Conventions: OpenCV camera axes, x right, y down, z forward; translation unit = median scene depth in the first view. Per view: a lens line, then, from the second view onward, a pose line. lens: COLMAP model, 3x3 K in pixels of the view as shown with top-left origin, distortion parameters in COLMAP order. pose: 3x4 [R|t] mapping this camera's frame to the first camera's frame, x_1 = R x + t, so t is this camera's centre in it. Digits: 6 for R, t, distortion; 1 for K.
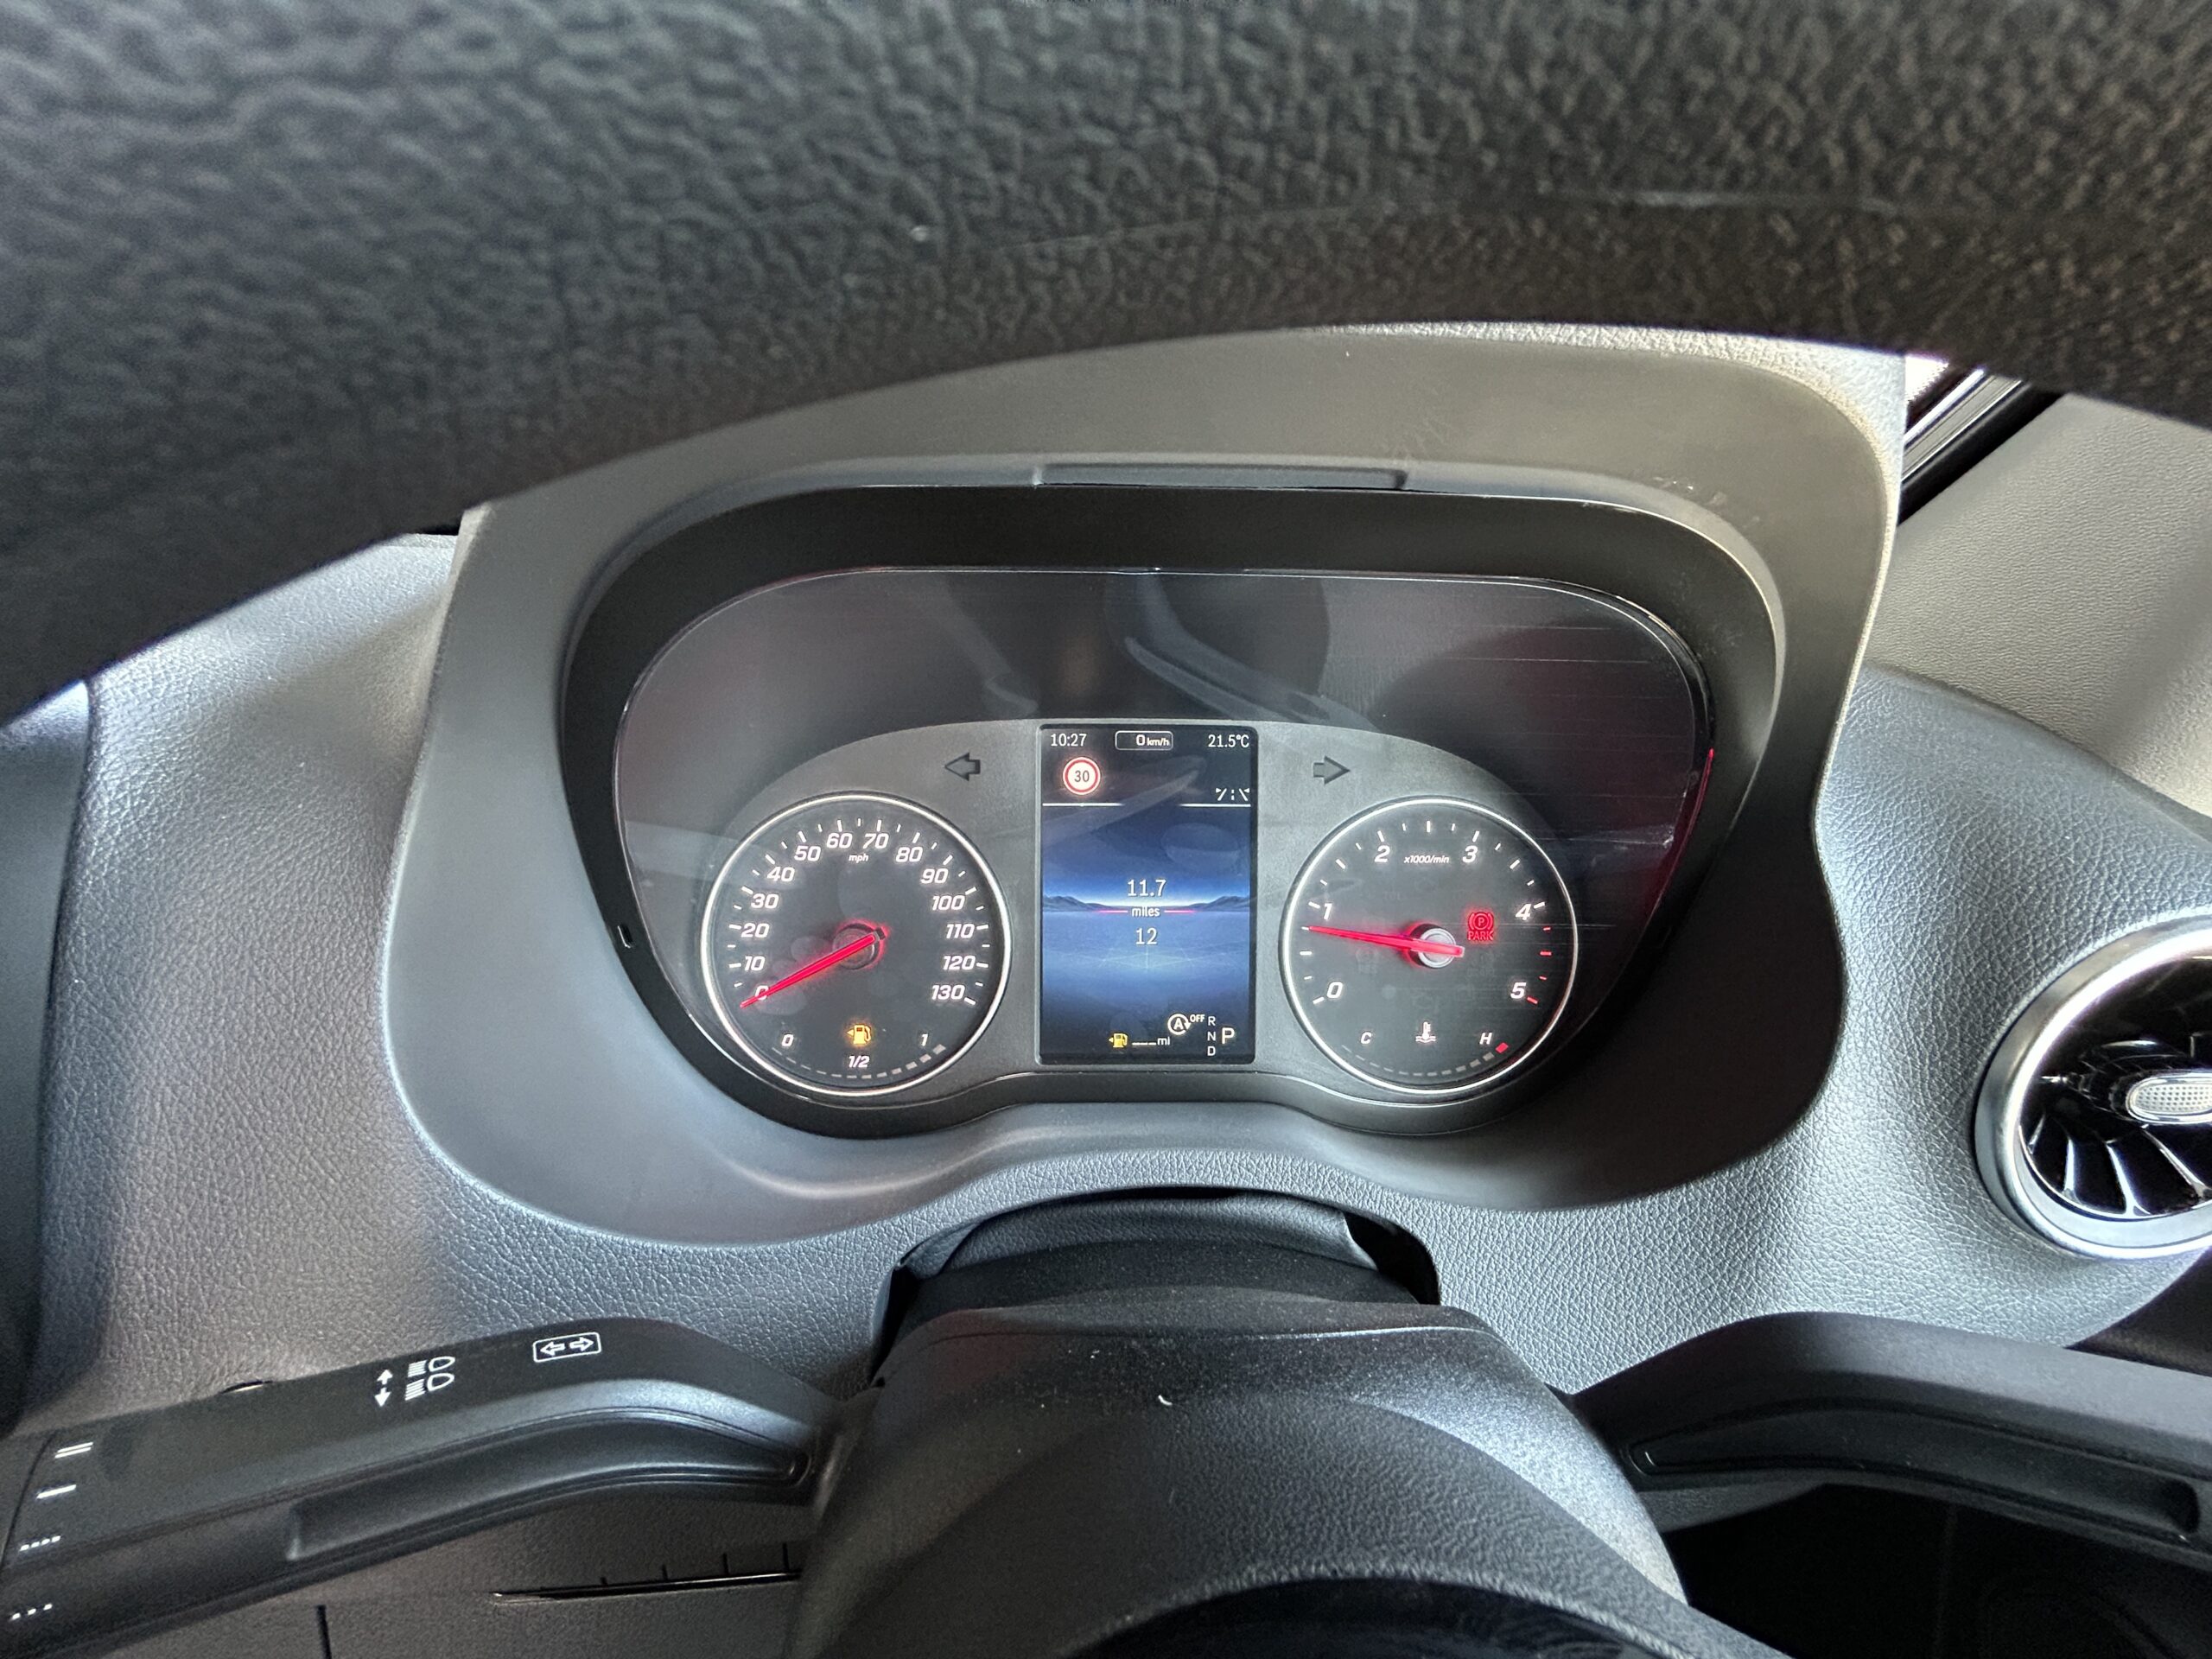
lens RADIAL K [[895.6, 0, 1096.4], [0, 895.6, 821.0], [0, 0, 1]] dist [-0.002872, 0.000694]
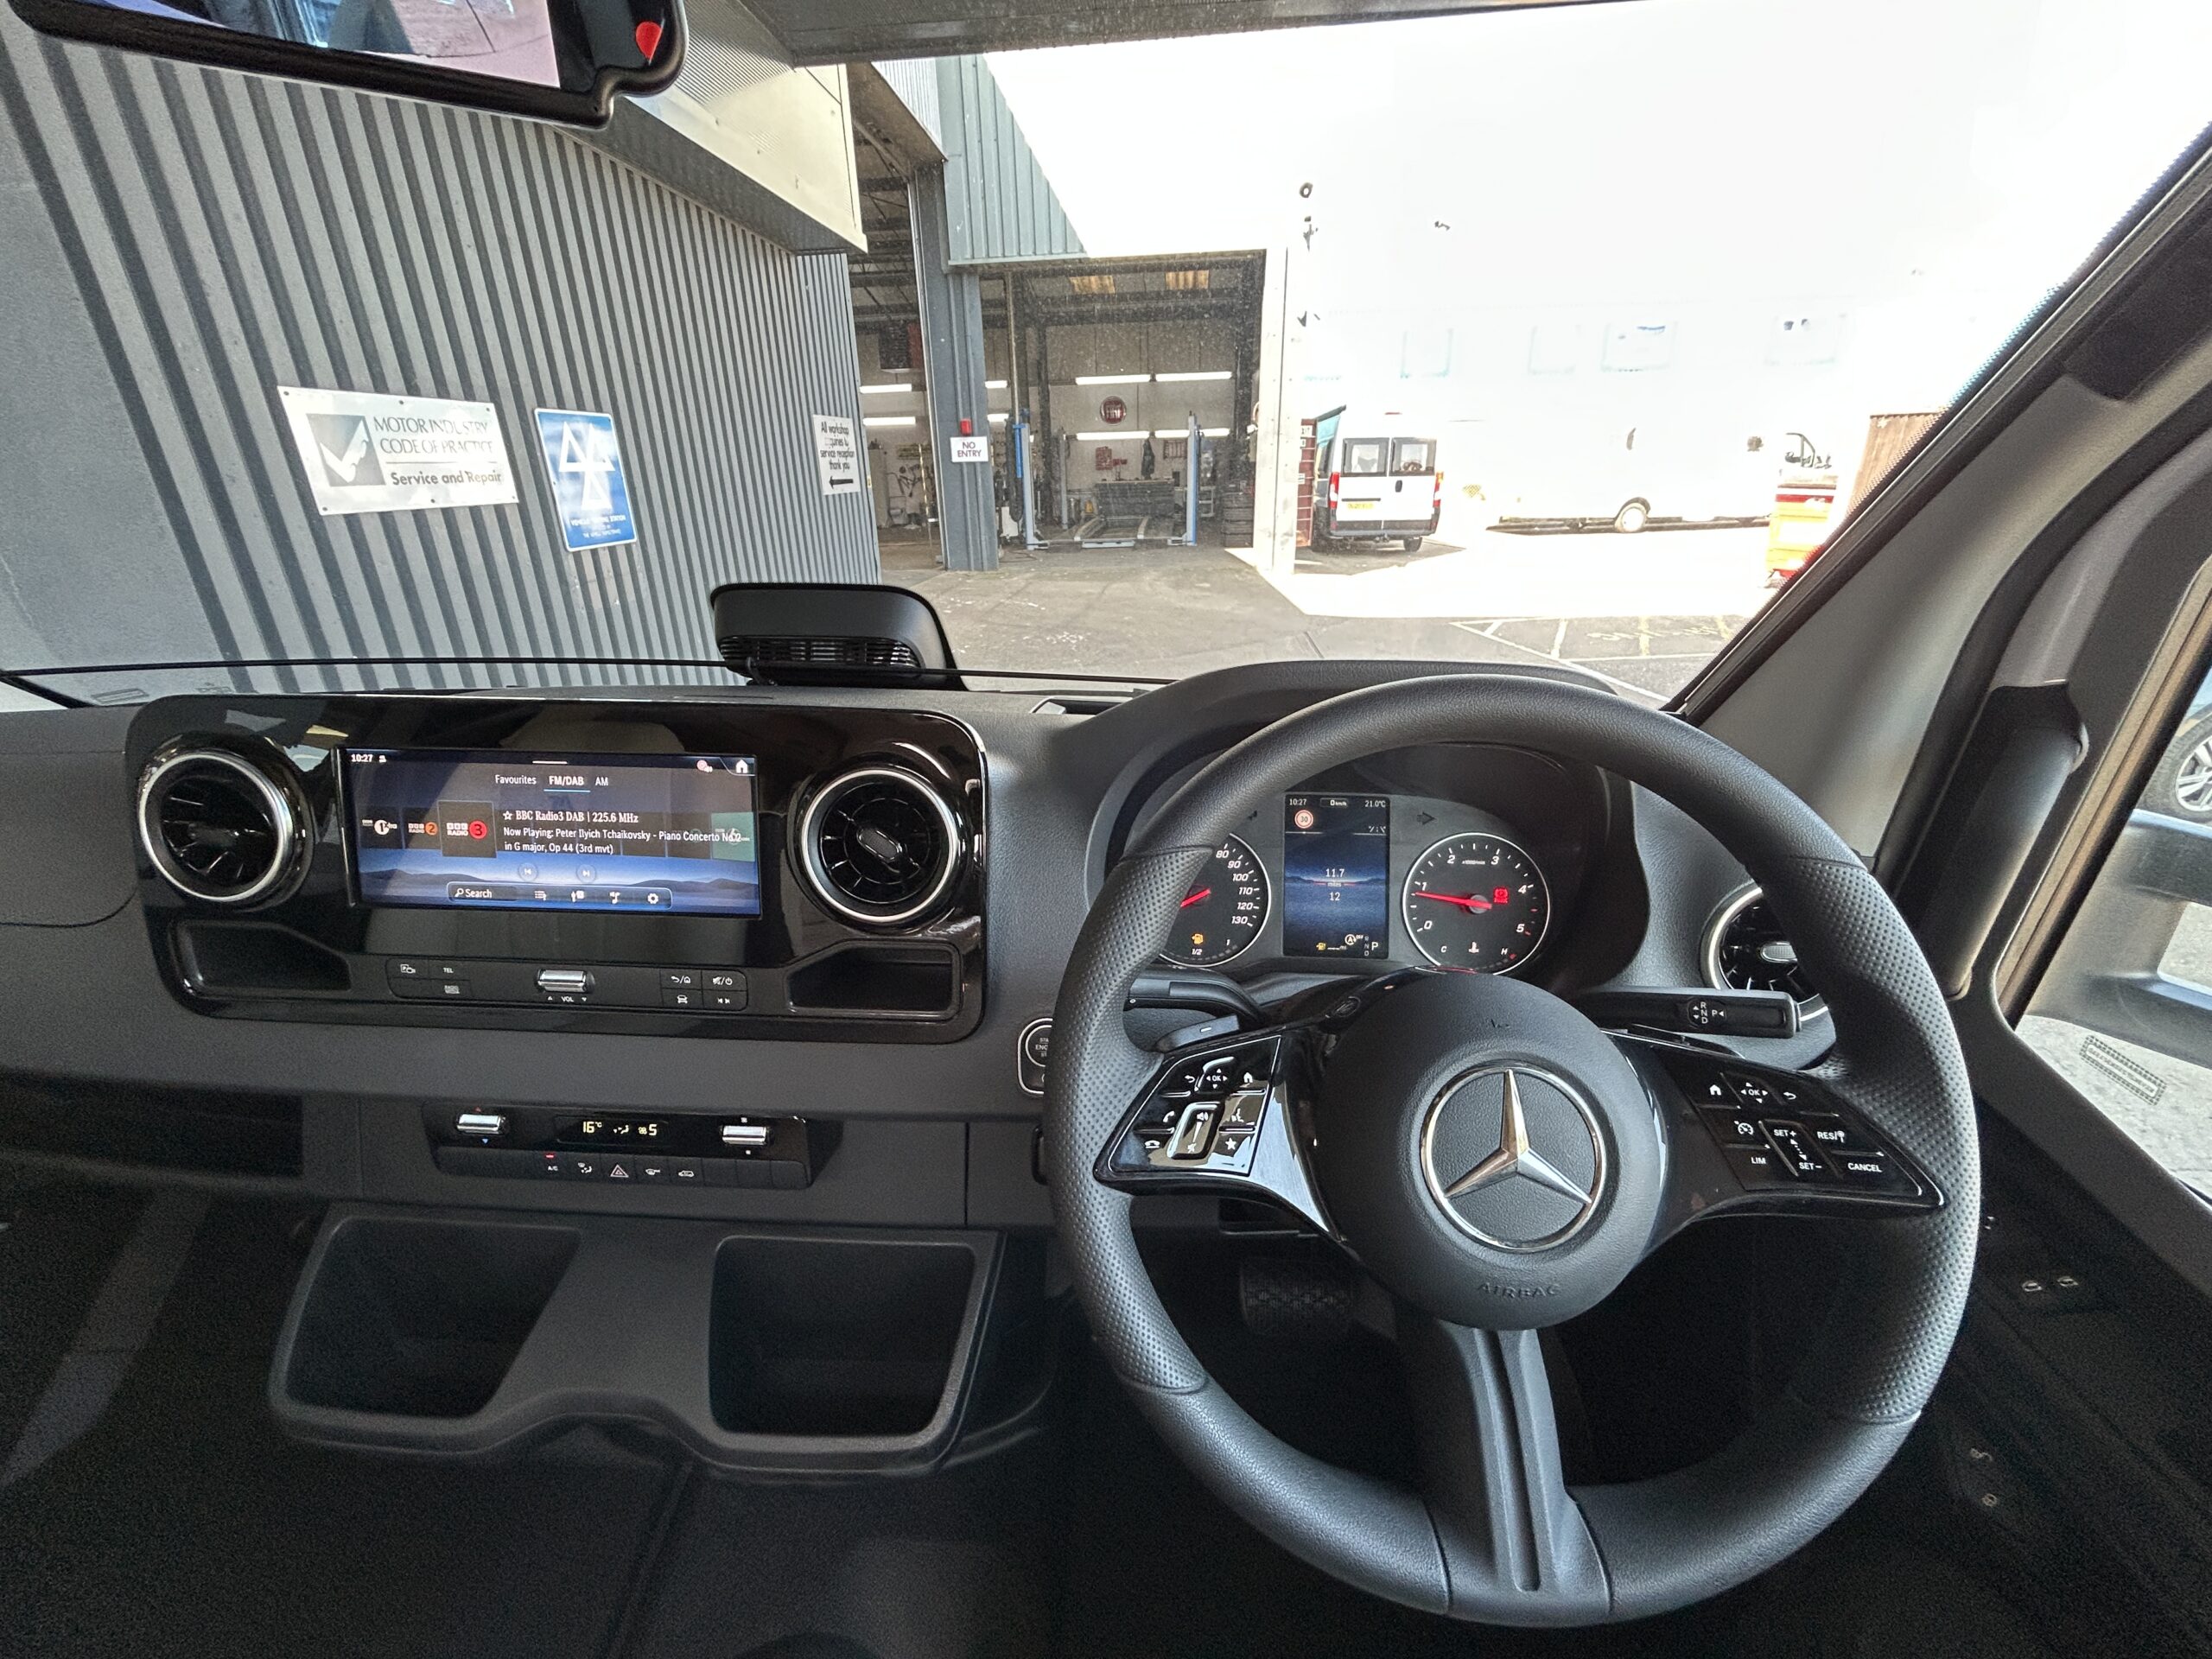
lens RADIAL K [[895.6, 0, 1100.5], [0, 895.6, 823.3], [0, 0, 1]] dist [-0.002872, 0.000694]
pose [[0.996457, 0.018662, -0.082001, -0.323425], [-0.025248, 0.996473, -0.080021, 0.141651], [0.080219, 0.081808, 0.993415, -1.137681]]
